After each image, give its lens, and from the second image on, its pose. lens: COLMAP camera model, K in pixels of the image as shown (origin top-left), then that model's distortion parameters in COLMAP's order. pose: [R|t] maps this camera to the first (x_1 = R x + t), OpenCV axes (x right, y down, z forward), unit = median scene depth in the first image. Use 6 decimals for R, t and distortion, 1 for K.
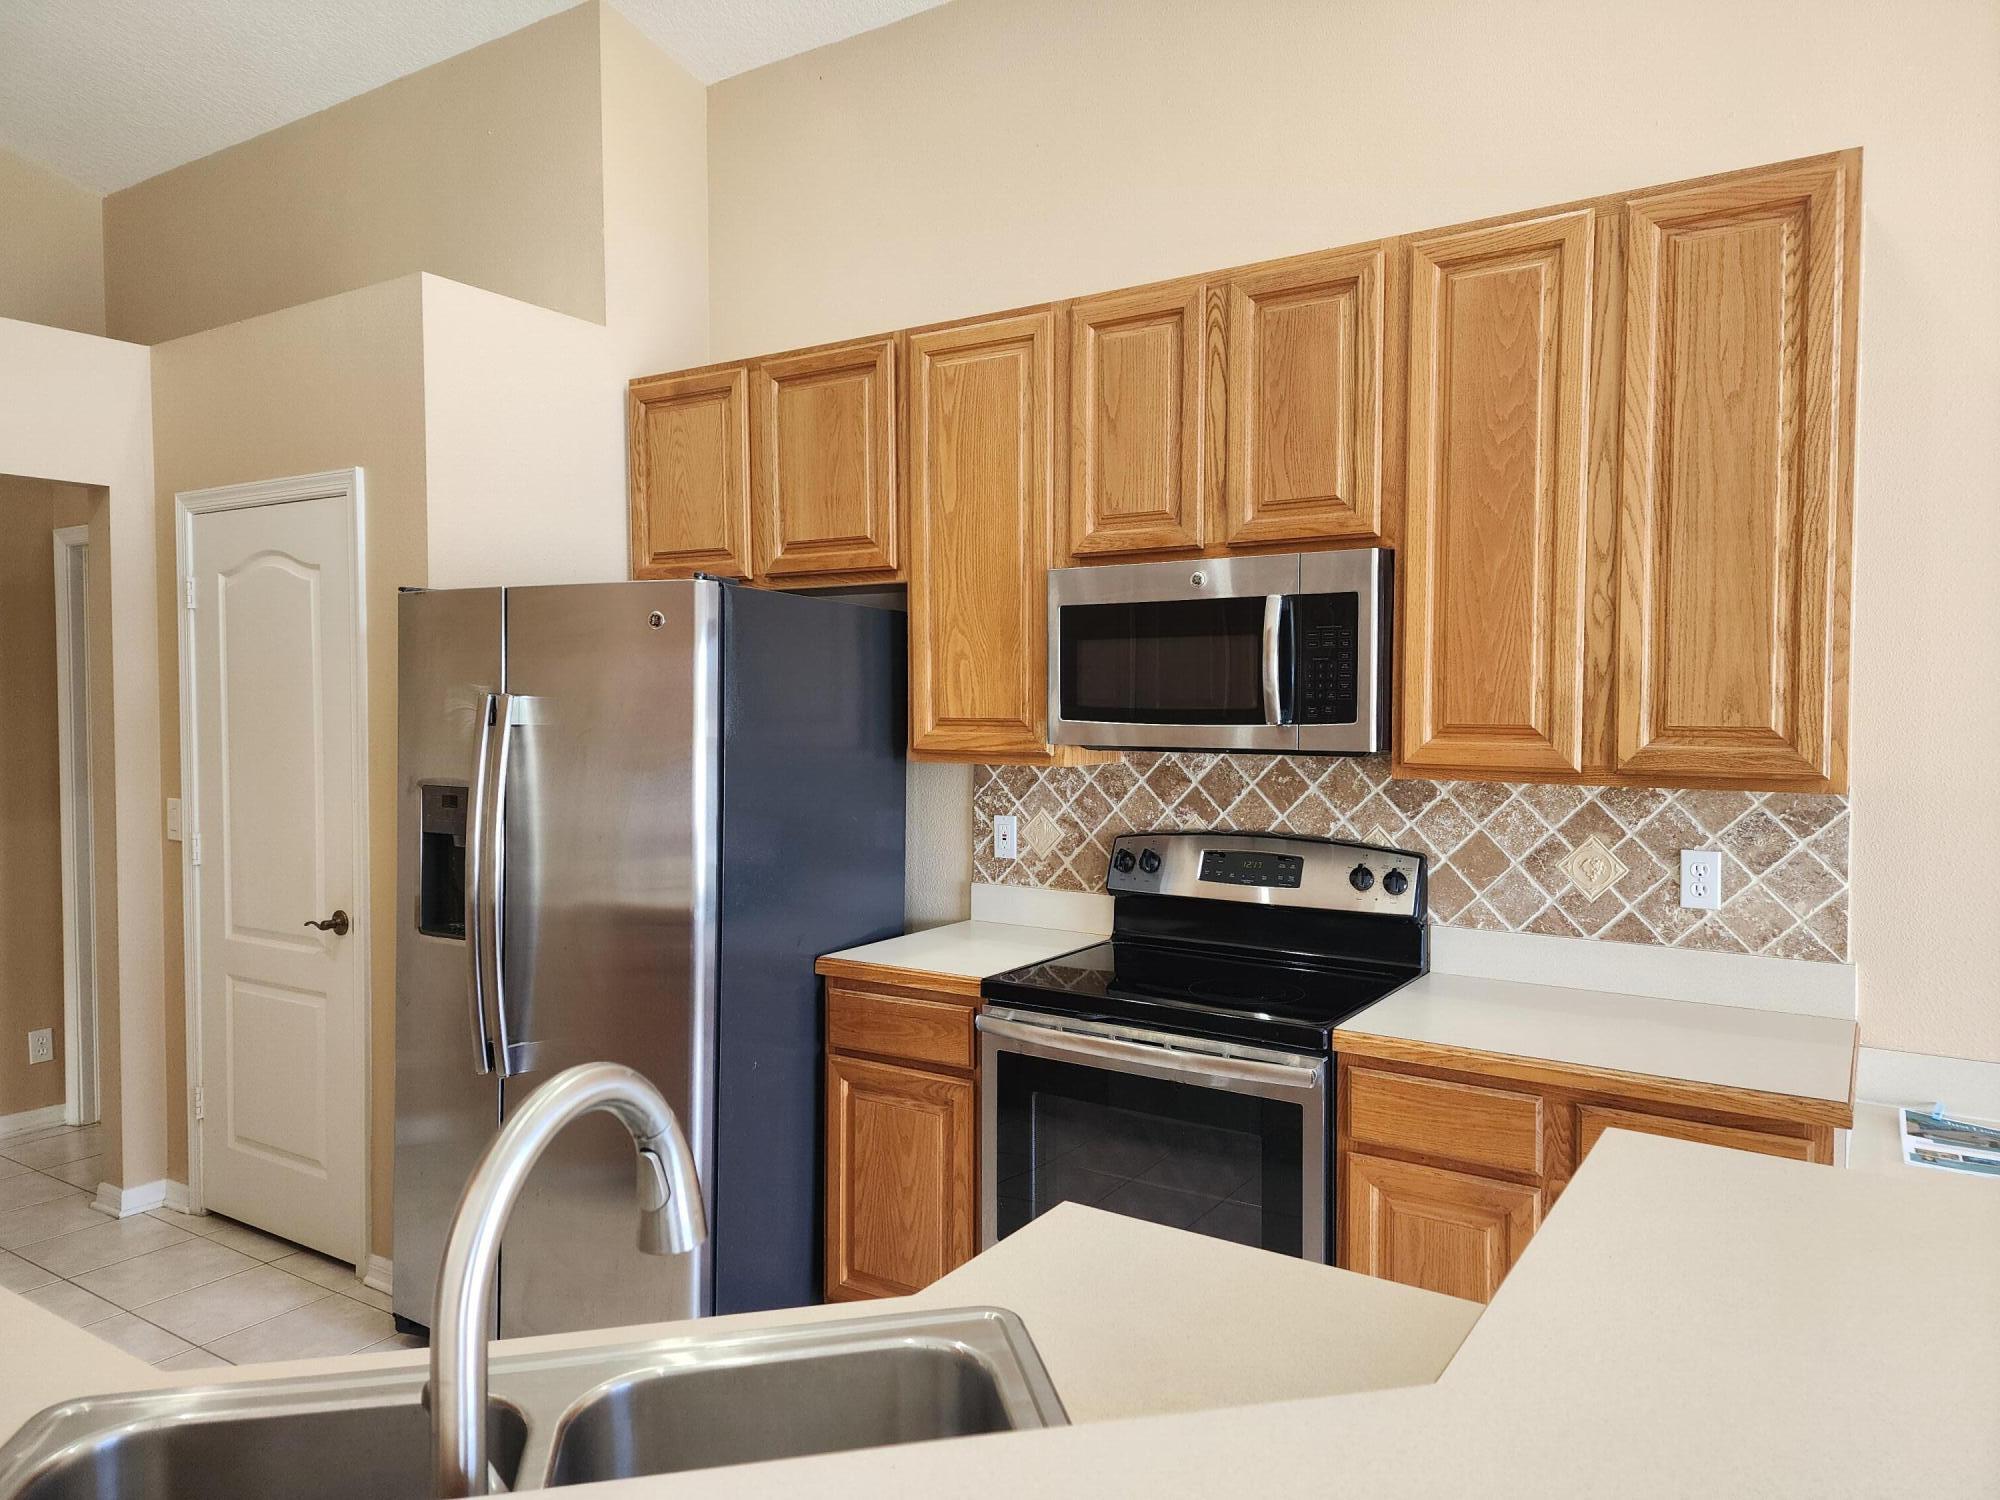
lens RADIAL K [[1330.7, 0, 1029.4], [0, 1330.7, 741.9], [0, 0, 1]] dist [0.071576, -0.060808]
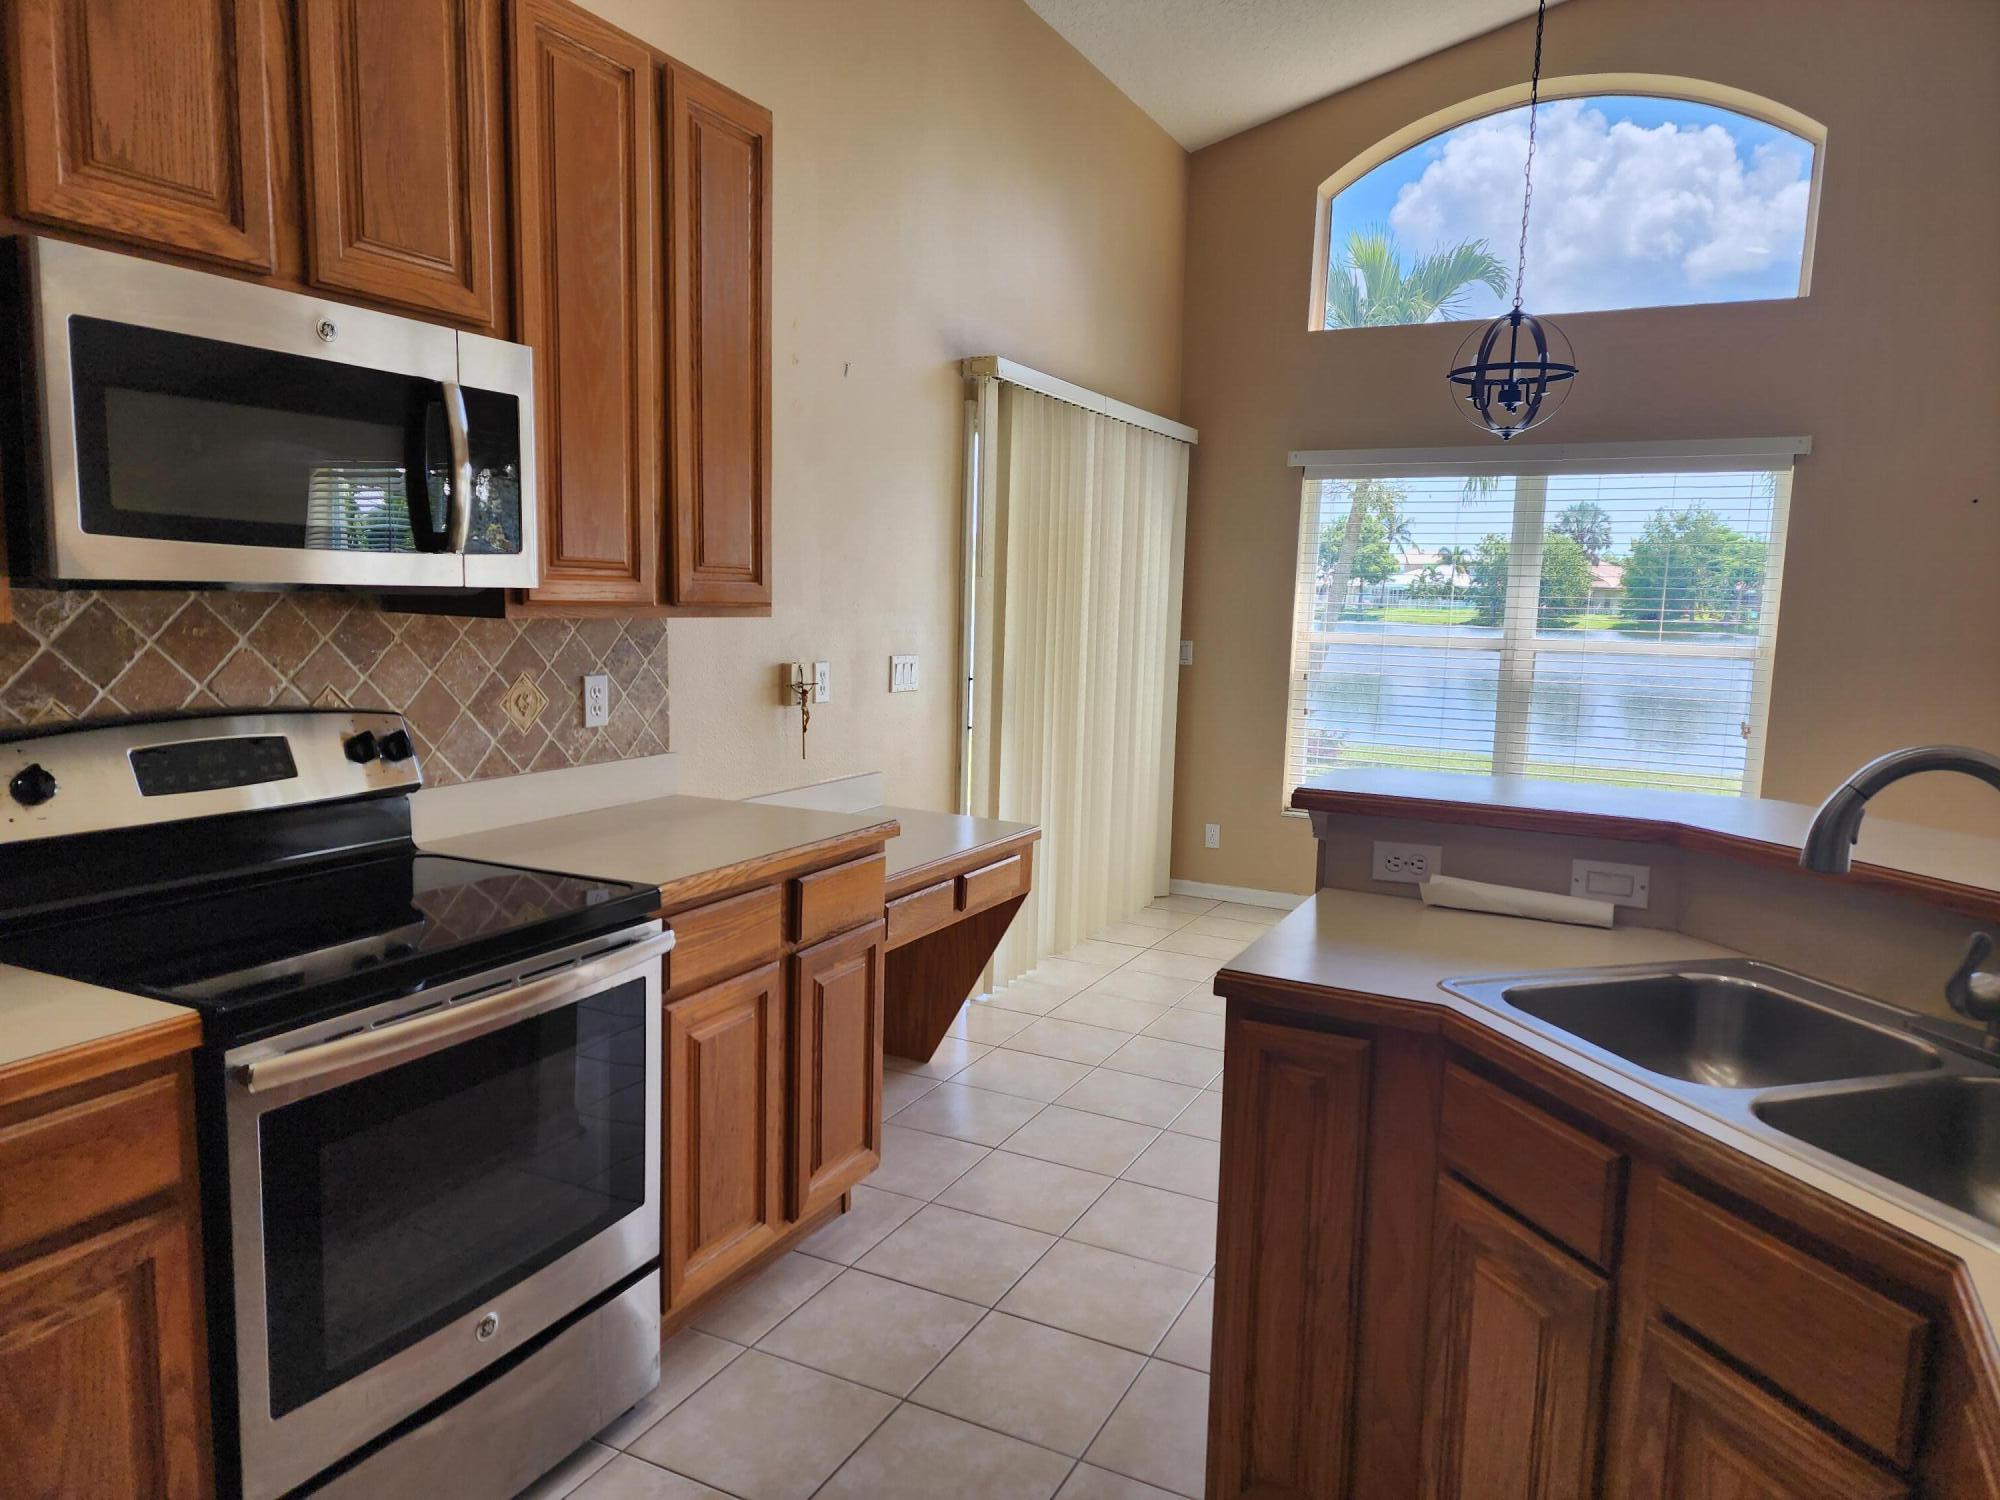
lens RADIAL K [[1330.7, 0, 1006.9], [0, 1330.7, 761.3], [0, 0, 1]] dist [0.071576, -0.060808]
pose [[-0.104991, -0.134205, 0.985376, -0.602754], [0.004271, 0.990782, 0.135396, 0.002156], [-0.994464, 0.018424, -0.103451, 0.726275]]
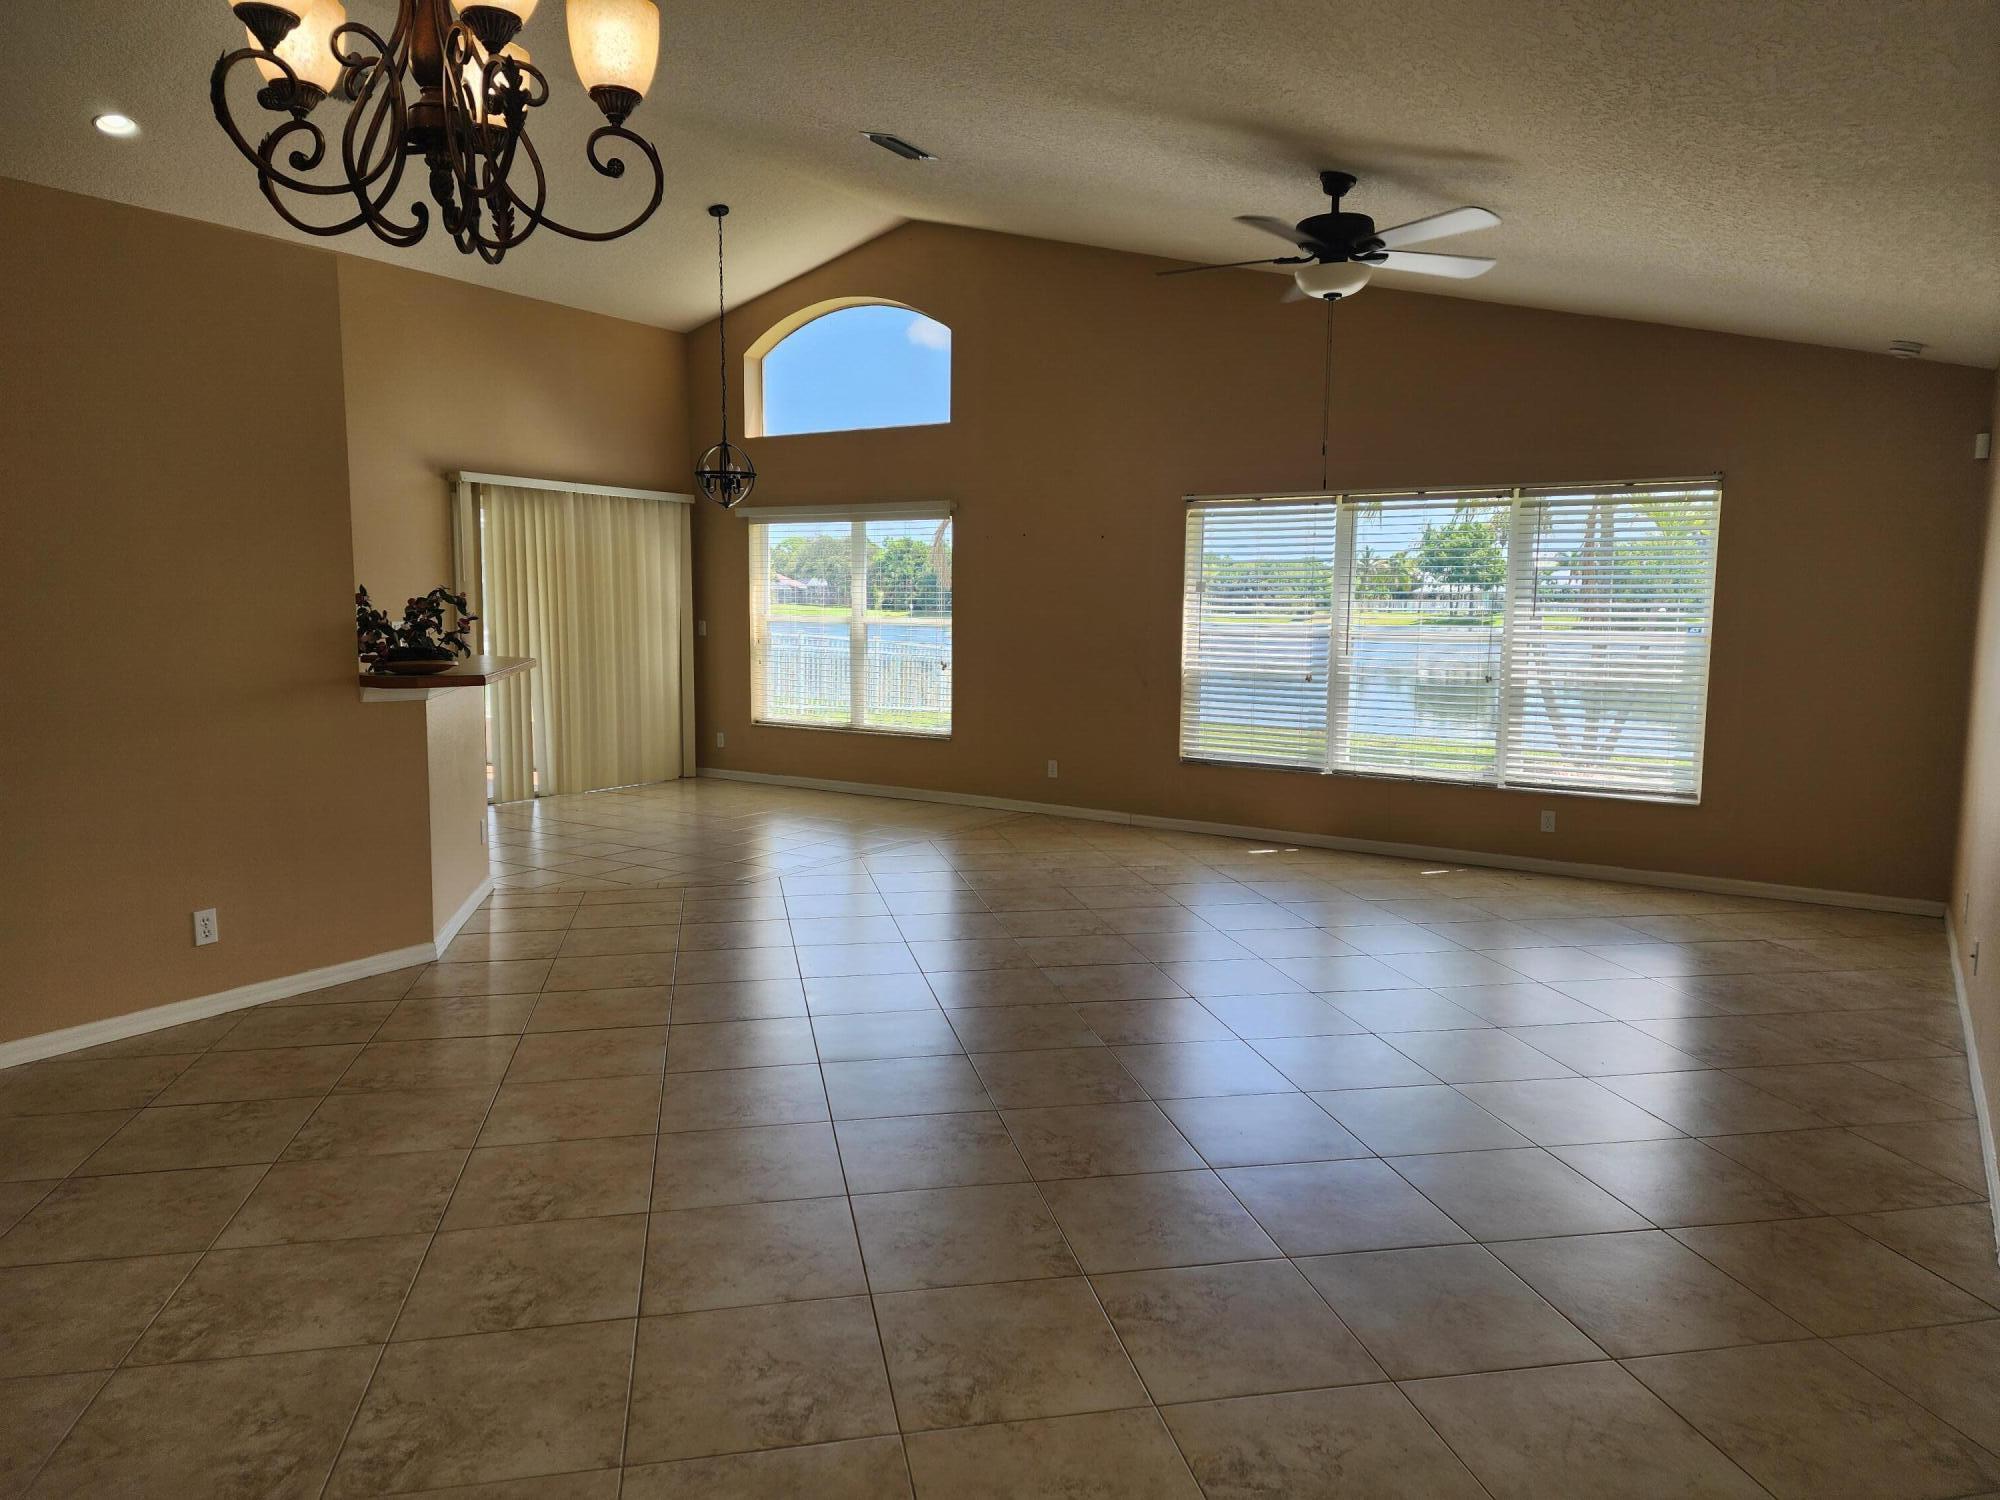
lens RADIAL K [[1330.7, 0, 1000.5], [0, 1330.7, 745.8], [0, 0, 1]] dist [0.071576, -0.060808]
pose [[0.005627, -0.111520, 0.993746, -2.127911], [0.023064, 0.993512, 0.111363, 0.056303], [-0.999718, 0.022293, 0.008163, -0.656326]]
